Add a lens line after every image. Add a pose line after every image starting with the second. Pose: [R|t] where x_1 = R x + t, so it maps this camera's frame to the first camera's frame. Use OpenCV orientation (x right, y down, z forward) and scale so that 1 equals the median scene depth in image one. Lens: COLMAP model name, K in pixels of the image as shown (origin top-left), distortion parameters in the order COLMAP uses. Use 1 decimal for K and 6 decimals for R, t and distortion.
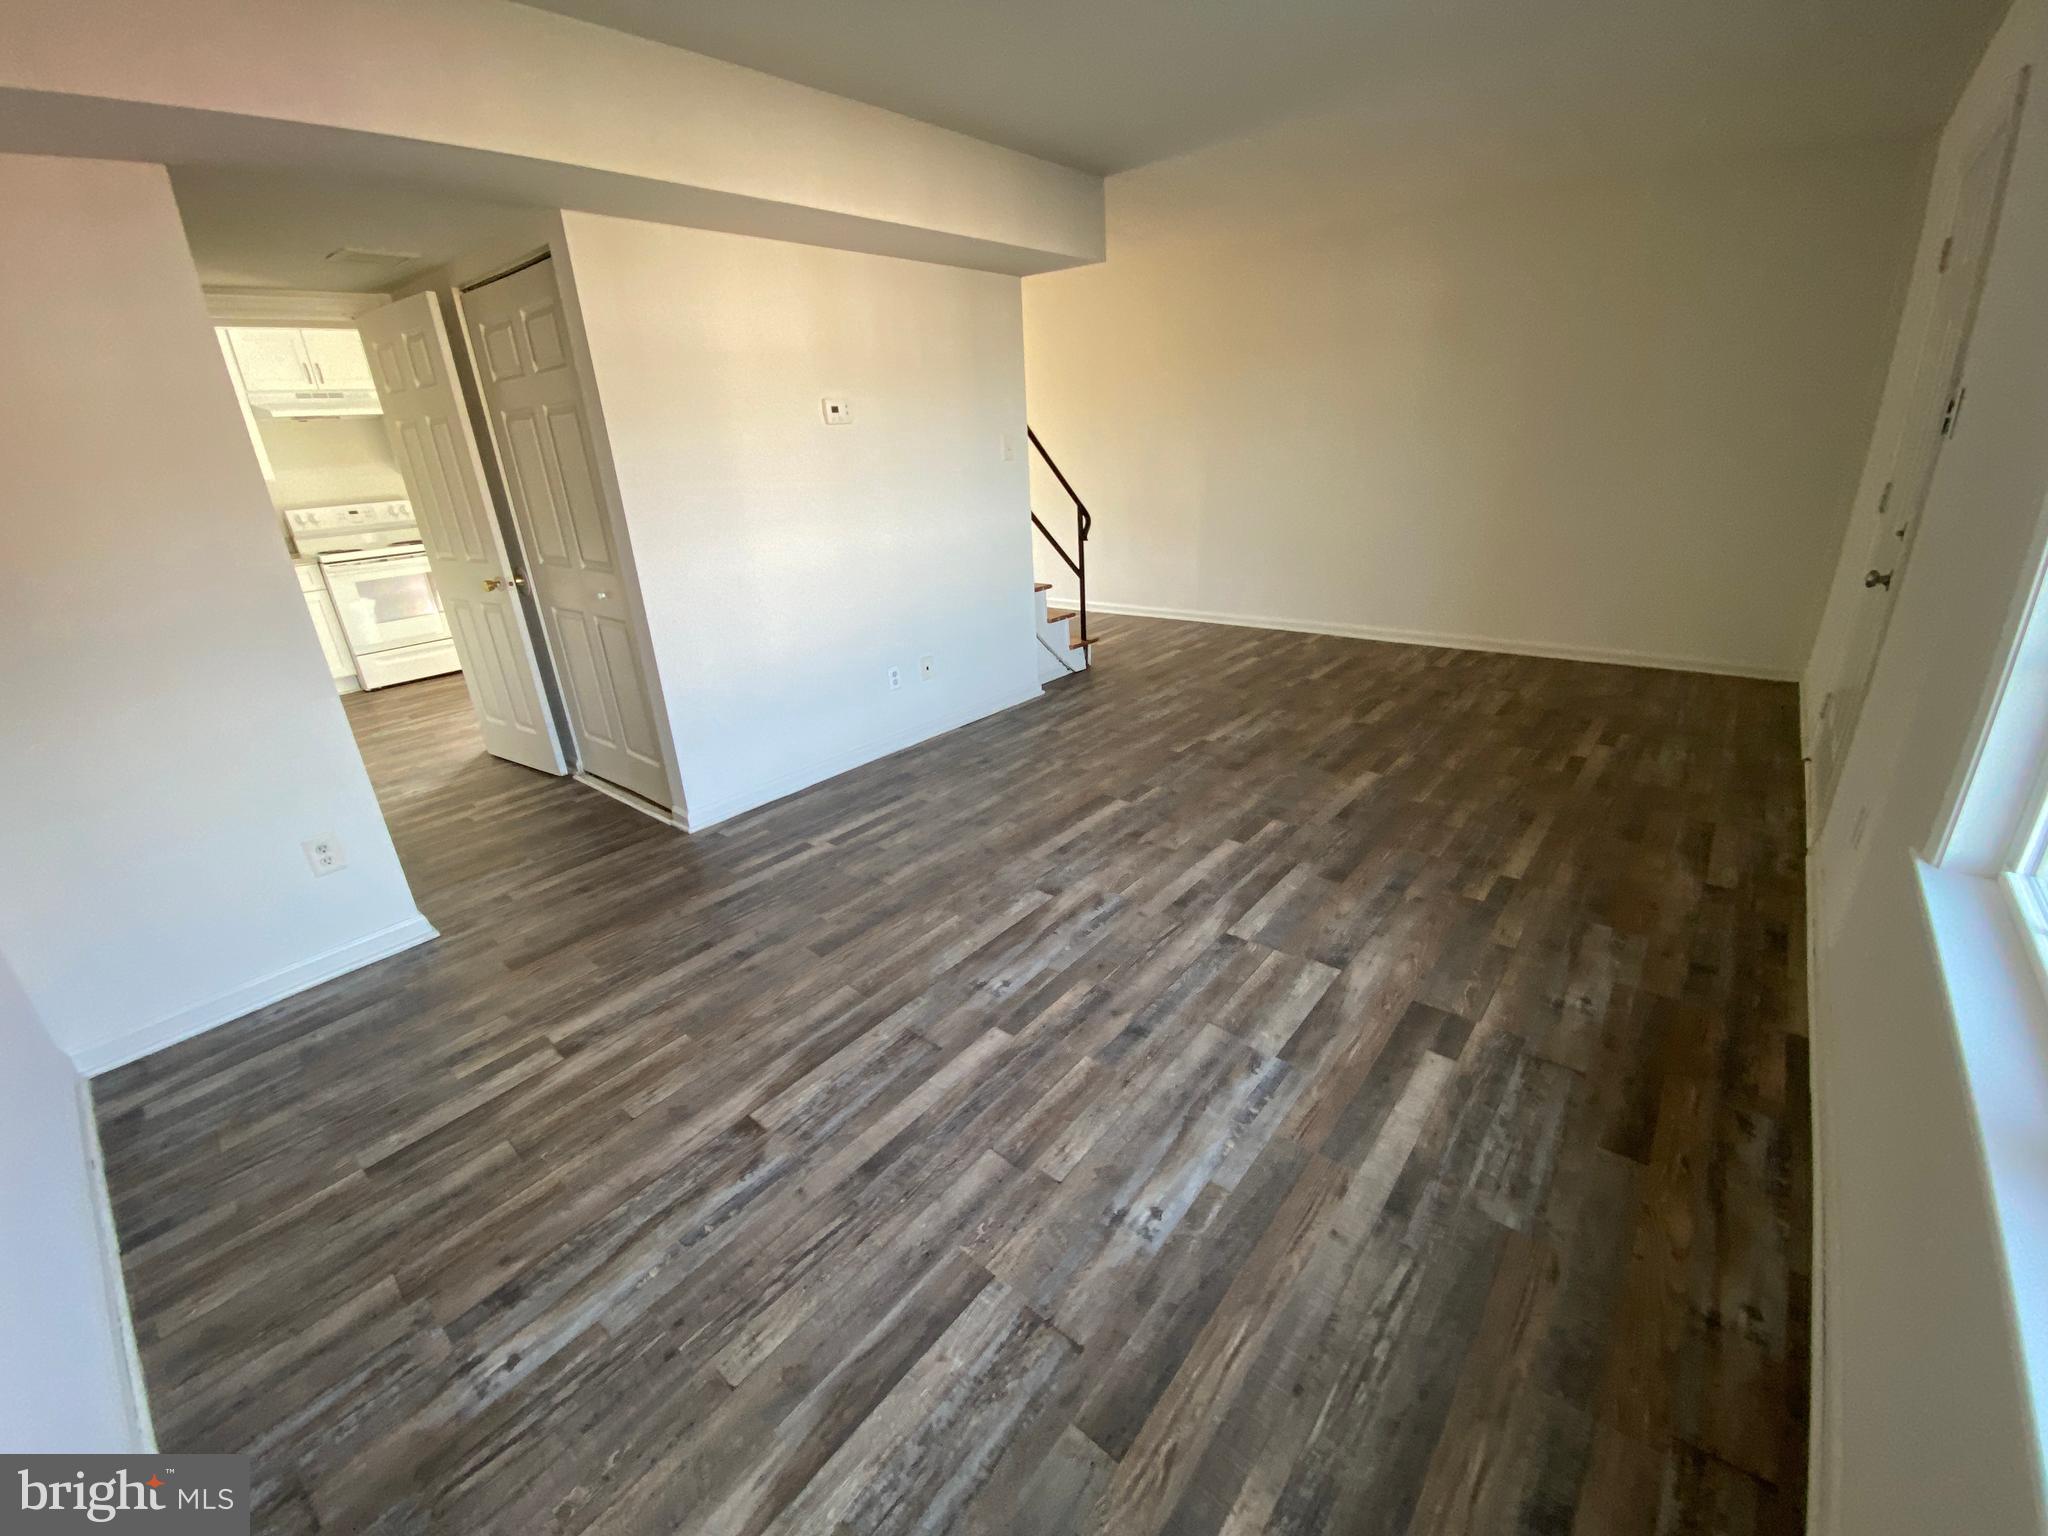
lens RADIAL K [[843.5, 0, 1031.3], [0, 843.5, 757.6], [0, 0, 1]] dist [-0.000470, -0.002159]
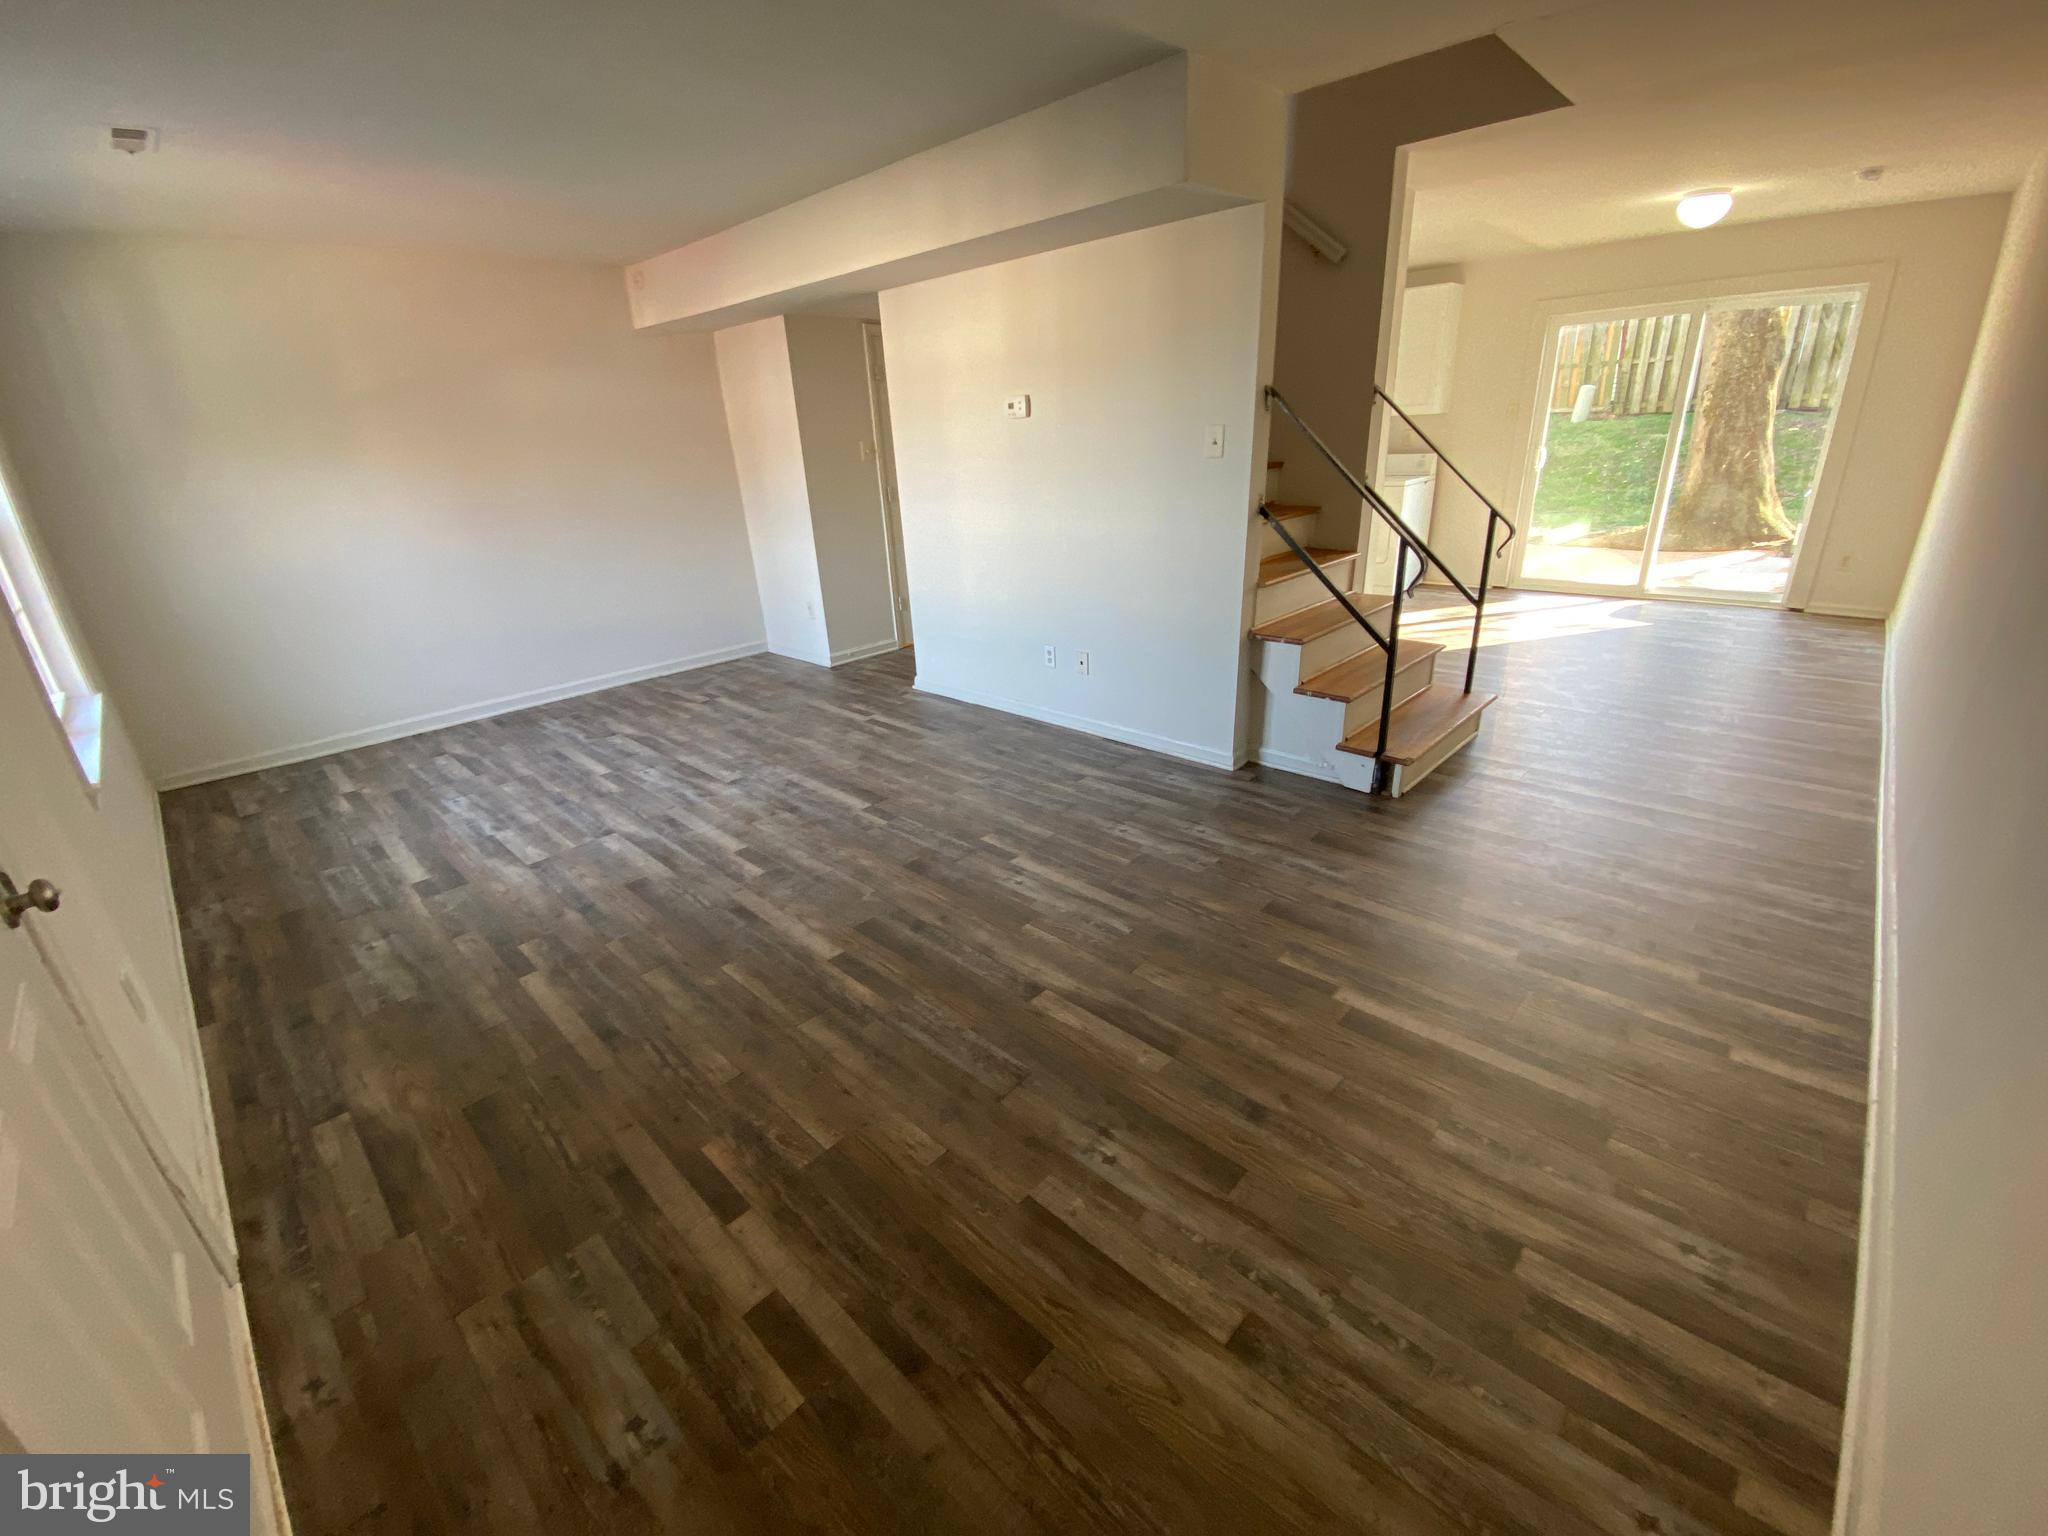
lens RADIAL K [[843.5, 0, 1035.7], [0, 843.5, 767.0], [0, 0, 1]] dist [-0.000470, -0.002159]
pose [[-0.062246, 0.425605, -0.902766, 1.316417], [-0.305264, 0.853054, 0.423217, -0.641772], [0.950231, 0.301925, 0.076823, 1.434066]]
